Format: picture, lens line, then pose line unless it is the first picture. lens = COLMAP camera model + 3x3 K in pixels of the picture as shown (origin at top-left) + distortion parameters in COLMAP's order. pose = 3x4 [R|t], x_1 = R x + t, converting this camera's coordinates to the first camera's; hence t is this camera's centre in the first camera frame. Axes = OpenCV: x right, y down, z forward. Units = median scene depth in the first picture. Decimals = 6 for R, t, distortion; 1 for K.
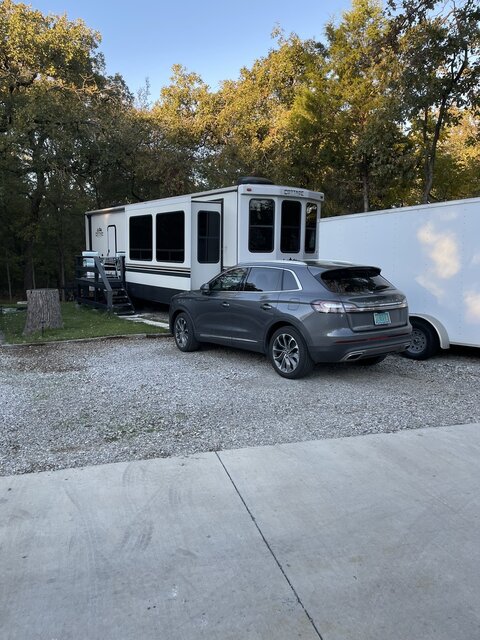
lens RADIAL K [[472.0, 0, 237.5], [0, 472.0, 321.9], [0, 0, 1]] dist [0.089686, -0.098239]
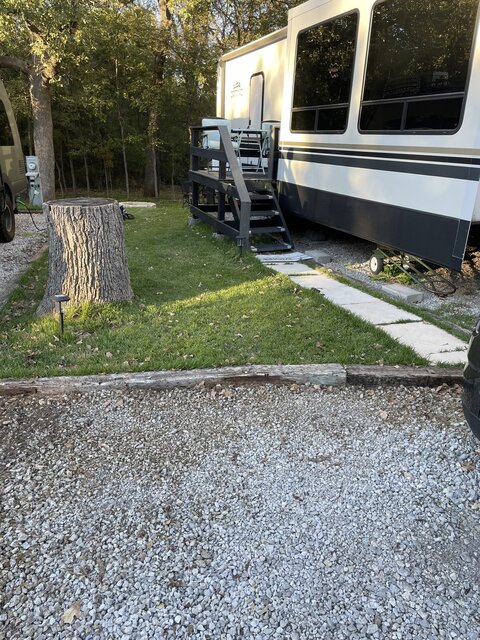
lens RADIAL K [[472.0, 0, 237.5], [0, 472.0, 321.9], [0, 0, 1]] dist [0.089686, -0.098239]
pose [[0.958448, 0.114406, -0.261321, -0.170443], [-0.055938, 0.973647, 0.221095, -0.064538], [0.279729, -0.197290, 0.939590, 0.647814]]
